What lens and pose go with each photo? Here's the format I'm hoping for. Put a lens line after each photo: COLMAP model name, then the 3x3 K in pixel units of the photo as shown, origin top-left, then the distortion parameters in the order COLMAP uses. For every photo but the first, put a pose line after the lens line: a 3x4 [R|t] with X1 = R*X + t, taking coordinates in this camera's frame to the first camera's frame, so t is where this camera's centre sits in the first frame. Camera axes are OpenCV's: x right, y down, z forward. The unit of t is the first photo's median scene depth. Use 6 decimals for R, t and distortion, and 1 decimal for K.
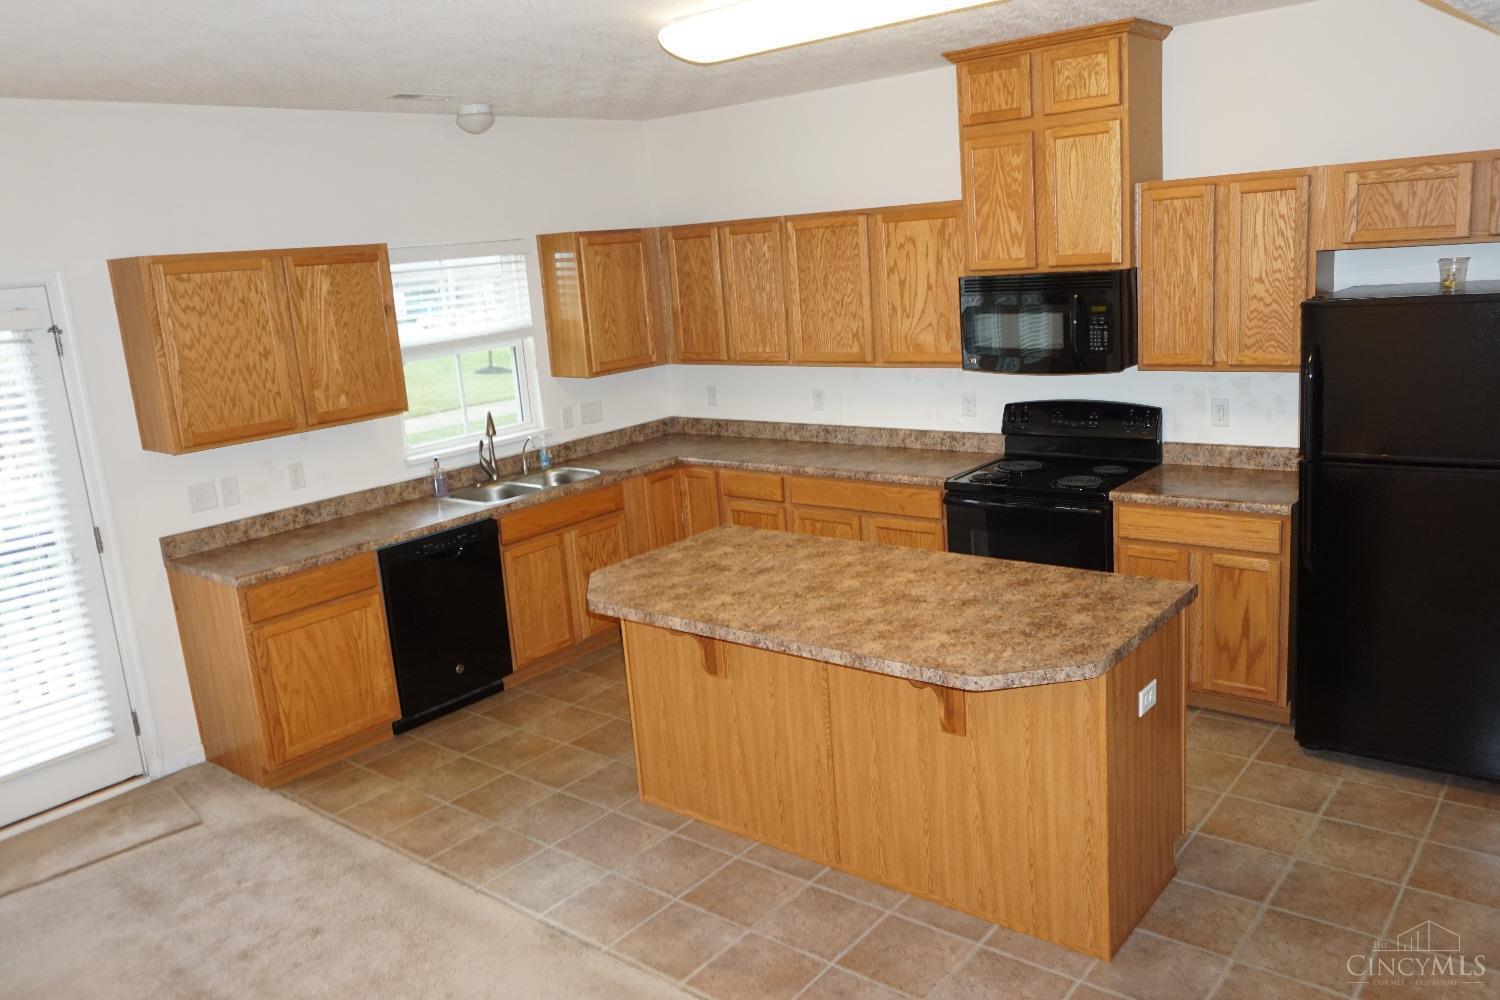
lens RADIAL K [[1138.2, 0, 761.0], [0, 1138.2, 504.7], [0, 0, 1]] dist [-0.015897, 0.003894]
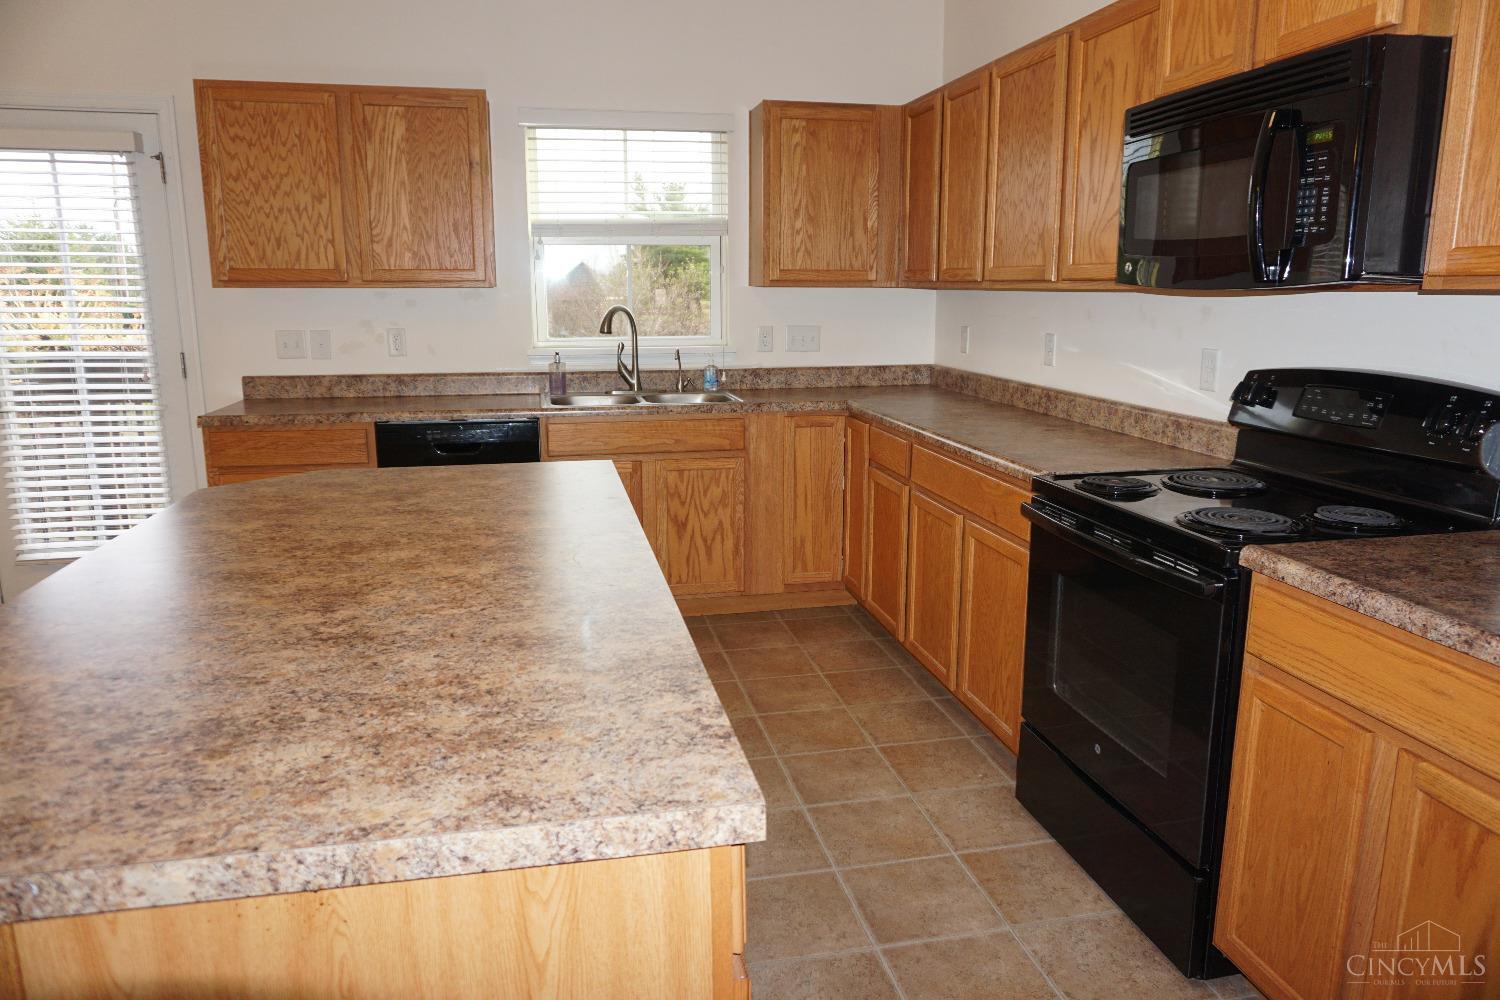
lens RADIAL K [[1004.0, 0, 750.0], [0, 1004.0, 500.0], [0, 0, 1]] dist [-0.057378, 0.043550]
pose [[0.775871, 0.204108, -0.596963, 0.375018], [-0.199515, 0.977039, 0.074750, -0.019141], [0.598513, 0.061107, 0.798779, 0.560477]]
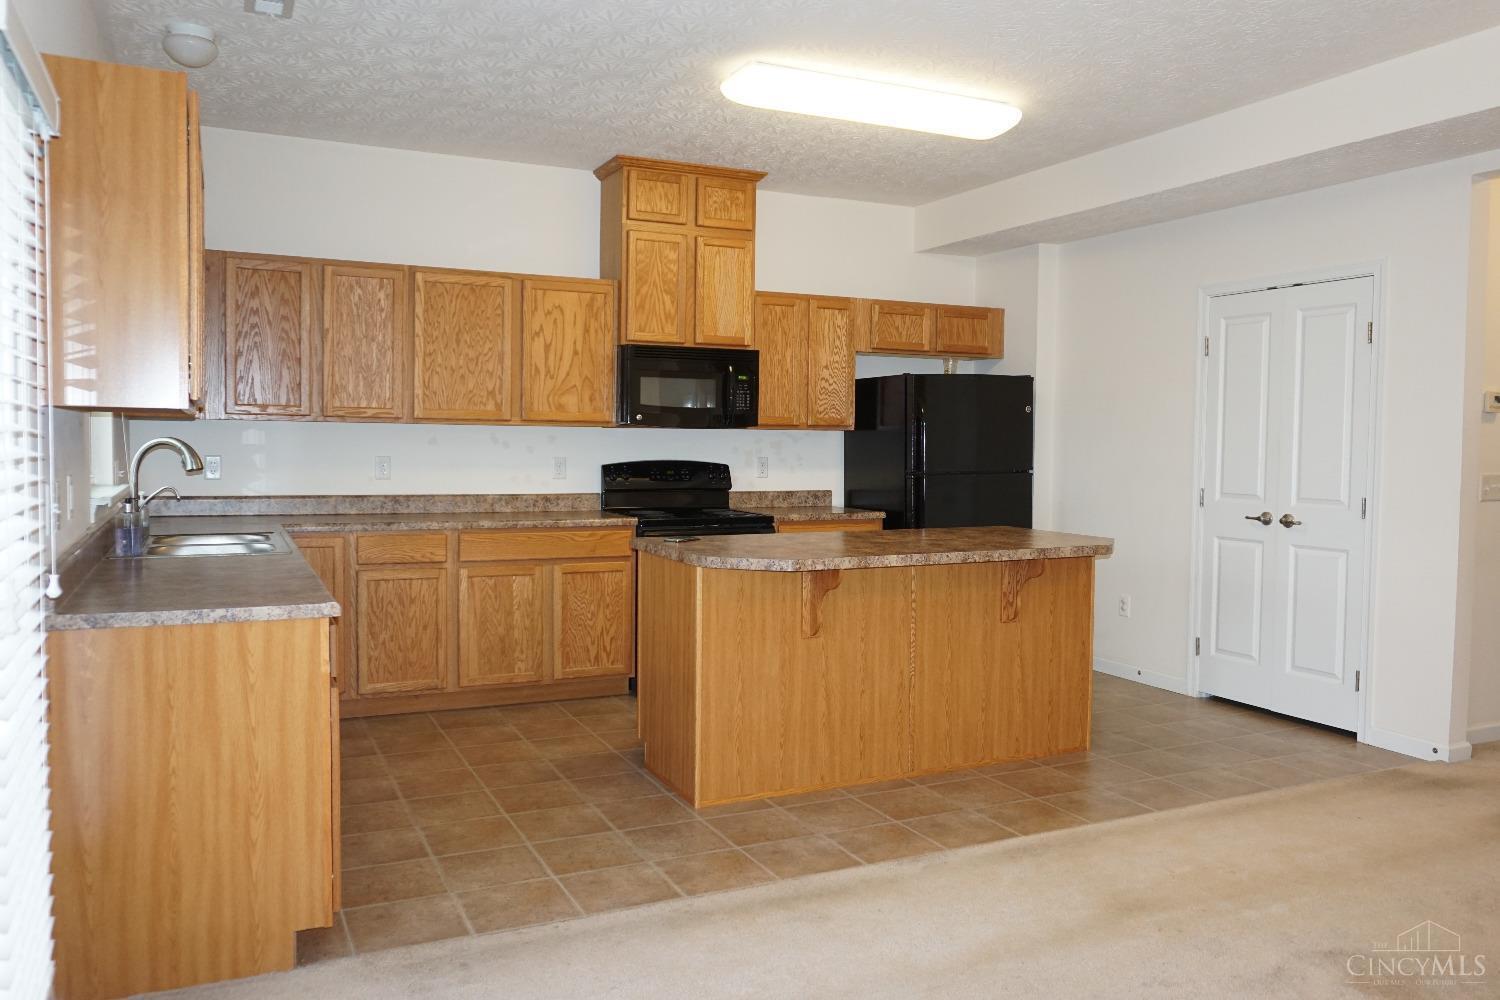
lens RADIAL K [[1138.2, 0, 761.0], [0, 1138.2, 504.7], [0, 0, 1]] dist [-0.015897, 0.003894]
pose [[0.419839, 0.025952, 0.907227, -0.860212], [0.162248, 0.981343, -0.103156, 0.106809], [-0.892978, 0.190505, 0.407796, 0.467686]]
